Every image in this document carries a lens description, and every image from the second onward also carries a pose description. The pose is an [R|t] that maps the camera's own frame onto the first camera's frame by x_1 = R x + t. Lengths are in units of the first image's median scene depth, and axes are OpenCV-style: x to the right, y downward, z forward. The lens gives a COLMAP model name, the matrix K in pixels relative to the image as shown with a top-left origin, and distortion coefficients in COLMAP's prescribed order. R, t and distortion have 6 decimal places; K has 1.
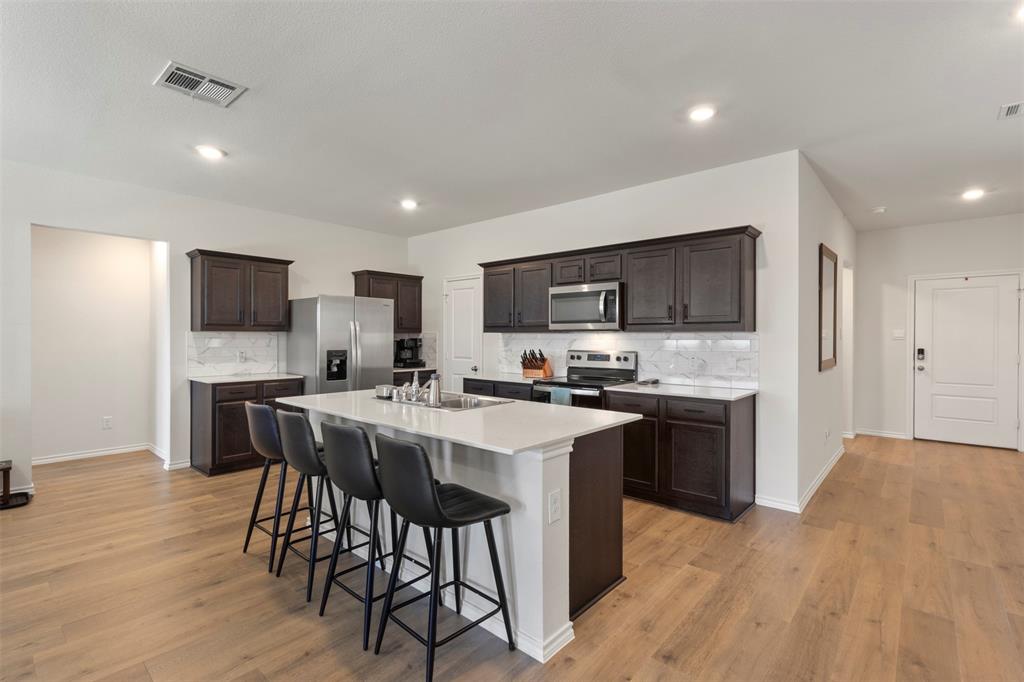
lens RADIAL K [[473.8, 0, 509.0], [0, 473.8, 340.8], [0, 0, 1]] dist [-0.003016, 0.002411]
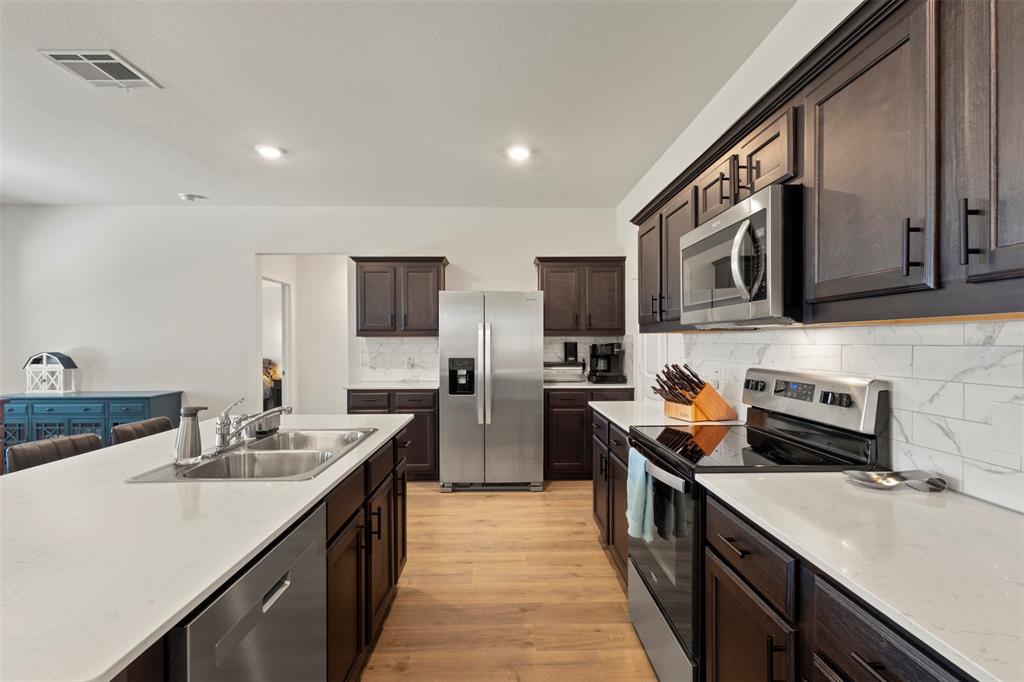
lens RADIAL K [[473.8, 0, 512.3], [0, 473.8, 341.8], [0, 0, 1]] dist [-0.003016, 0.002411]
pose [[0.674647, -0.005246, -0.738122, 0.308342], [0.000671, 0.999979, -0.006494, -0.003174], [0.738140, 0.003886, 0.674636, 0.519107]]
